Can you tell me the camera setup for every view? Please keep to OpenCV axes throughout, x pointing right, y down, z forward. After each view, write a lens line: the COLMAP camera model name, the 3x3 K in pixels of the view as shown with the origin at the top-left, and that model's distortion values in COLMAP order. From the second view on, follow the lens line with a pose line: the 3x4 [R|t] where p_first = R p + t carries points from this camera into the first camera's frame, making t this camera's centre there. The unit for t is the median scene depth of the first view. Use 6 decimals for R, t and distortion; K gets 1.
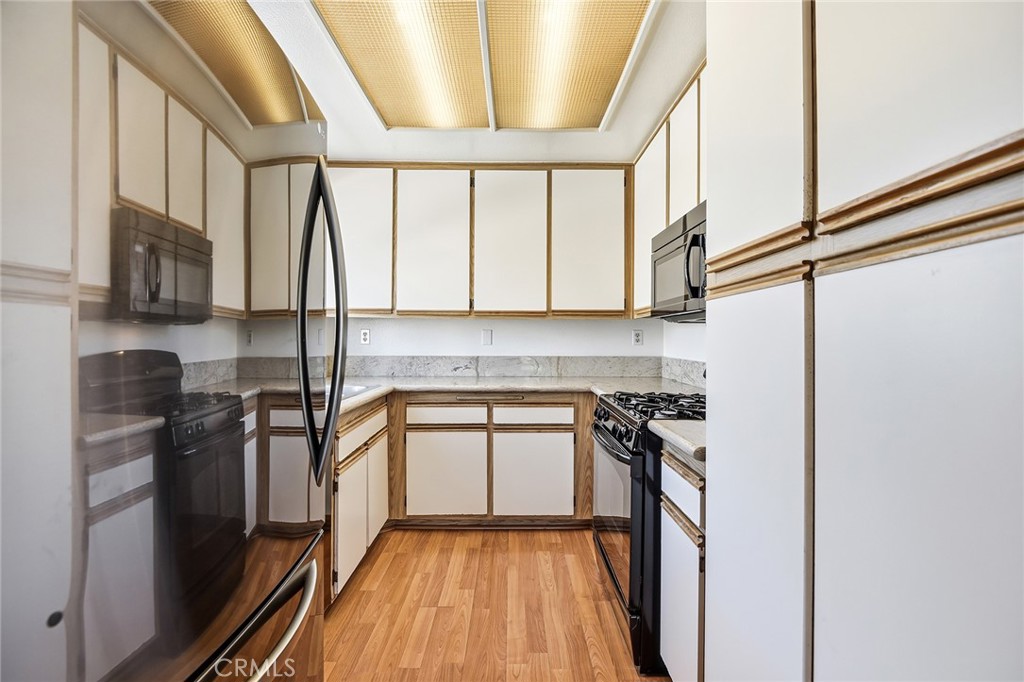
lens RADIAL K [[486.9, 0, 512.0], [0, 486.9, 341.0], [0, 0, 1]] dist [-0.009476, -0.000520]
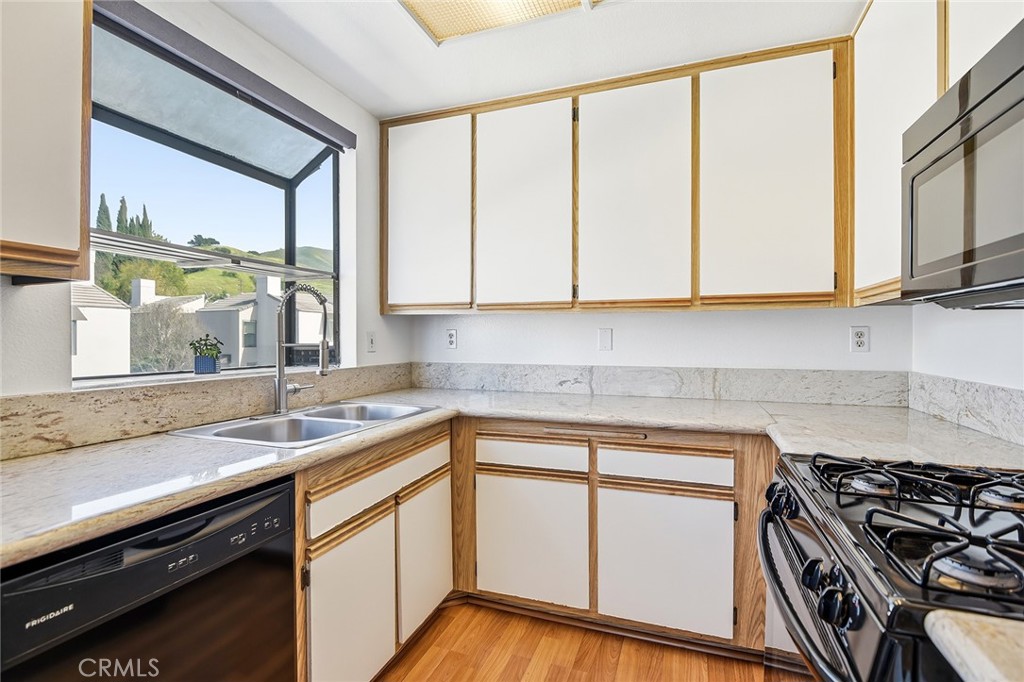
lens RADIAL K [[478.9, 0, 511.7], [0, 478.9, 342.6], [0, 0, 1]] dist [-0.011165, -0.000717]
pose [[0.934354, -0.000351, -0.356346, 0.080747], [0.003331, 0.999964, 0.007749, -0.010036], [0.356331, -0.008427, 0.934322, 0.362102]]
